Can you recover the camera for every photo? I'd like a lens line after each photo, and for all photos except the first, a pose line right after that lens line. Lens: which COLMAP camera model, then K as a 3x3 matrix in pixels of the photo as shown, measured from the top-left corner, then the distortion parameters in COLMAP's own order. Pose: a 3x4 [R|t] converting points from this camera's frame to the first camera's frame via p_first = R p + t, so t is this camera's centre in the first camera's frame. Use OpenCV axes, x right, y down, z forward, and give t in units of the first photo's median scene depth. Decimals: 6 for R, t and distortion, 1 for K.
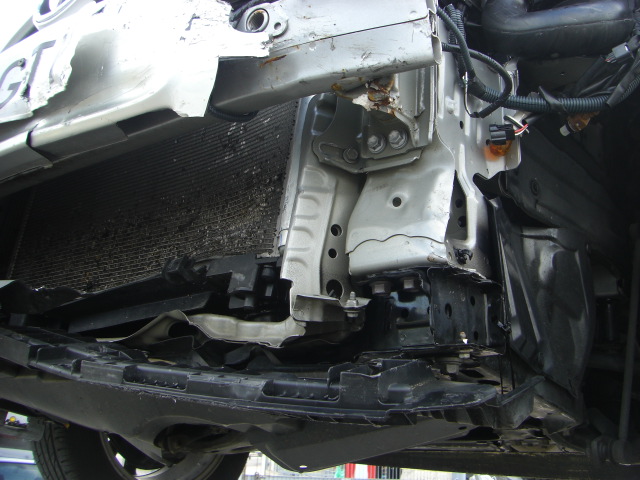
lens RADIAL K [[723.0, 0, 350.9], [0, 723.0, 199.4], [0, 0, 1]] dist [-0.186093, 0.131478]
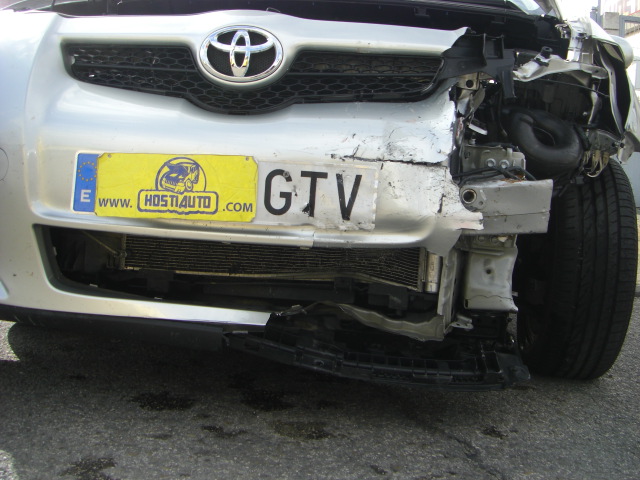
lens RADIAL K [[723.0, 0, 350.9], [0, 723.0, 199.4], [0, 0, 1]] dist [-0.186093, 0.131478]
pose [[0.836288, -0.024599, 0.547738, -1.315800], [-0.235123, 0.886386, 0.398795, -0.861193], [-0.495318, -0.462293, 0.735490, -0.166811]]
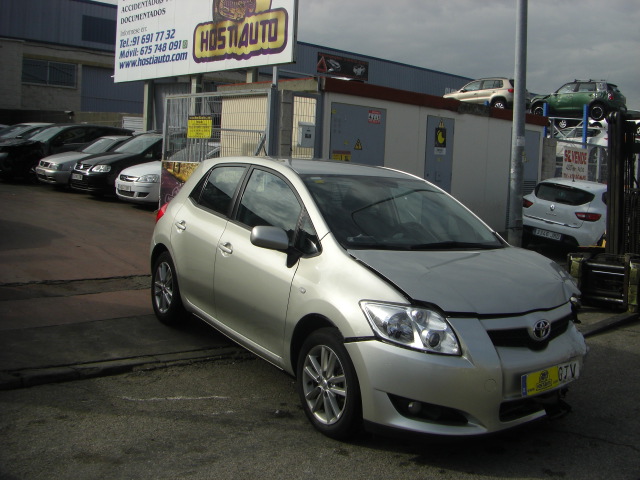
lens RADIAL K [[723.0, 0, 350.9], [0, 723.0, 199.4], [0, 0, 1]] dist [-0.186093, 0.131478]
pose [[0.277767, -0.103601, 0.955046, -5.793367], [-0.417029, 0.882601, 0.217031, -1.797535], [-0.865409, -0.458566, 0.201953, 1.997964]]
